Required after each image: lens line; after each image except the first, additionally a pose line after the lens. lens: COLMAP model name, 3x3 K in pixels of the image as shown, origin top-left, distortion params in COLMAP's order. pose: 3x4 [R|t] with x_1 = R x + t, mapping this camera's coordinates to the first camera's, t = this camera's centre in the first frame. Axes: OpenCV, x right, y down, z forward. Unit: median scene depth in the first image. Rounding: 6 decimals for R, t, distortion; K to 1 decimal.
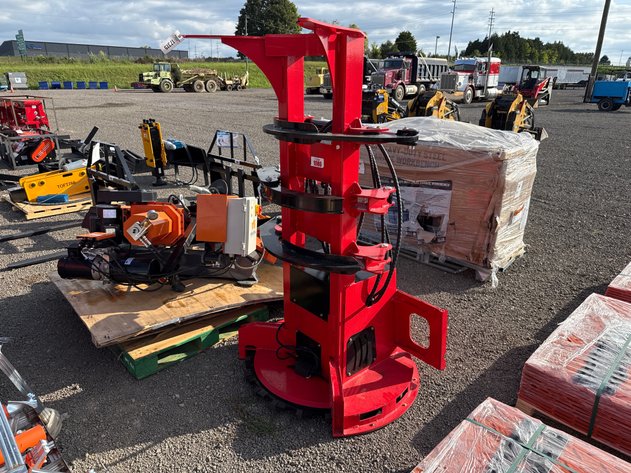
lens RADIAL K [[438.6, 0, 312.6], [0, 438.6, 239.0], [0, 0, 1]] dist [0.096539, -0.115721]
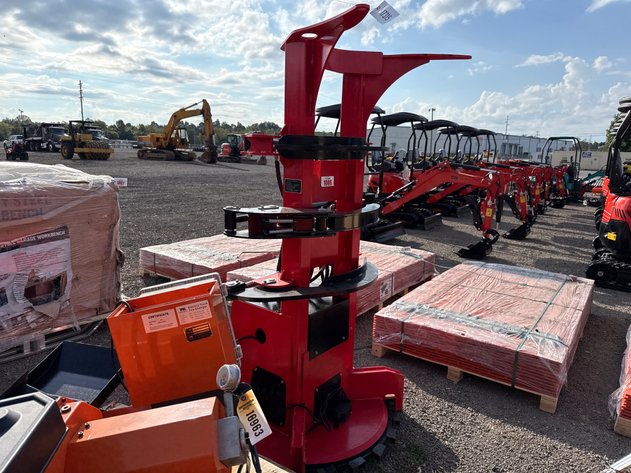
lens RADIAL K [[438.6, 0, 312.6], [0, 438.6, 239.0], [0, 0, 1]] dist [0.096539, -0.115721]
pose [[-0.219118, -0.194030, 0.956211, -0.559374], [0.294220, 0.921268, 0.254361, -0.184085], [-0.930280, 0.337072, -0.144779, 0.705702]]
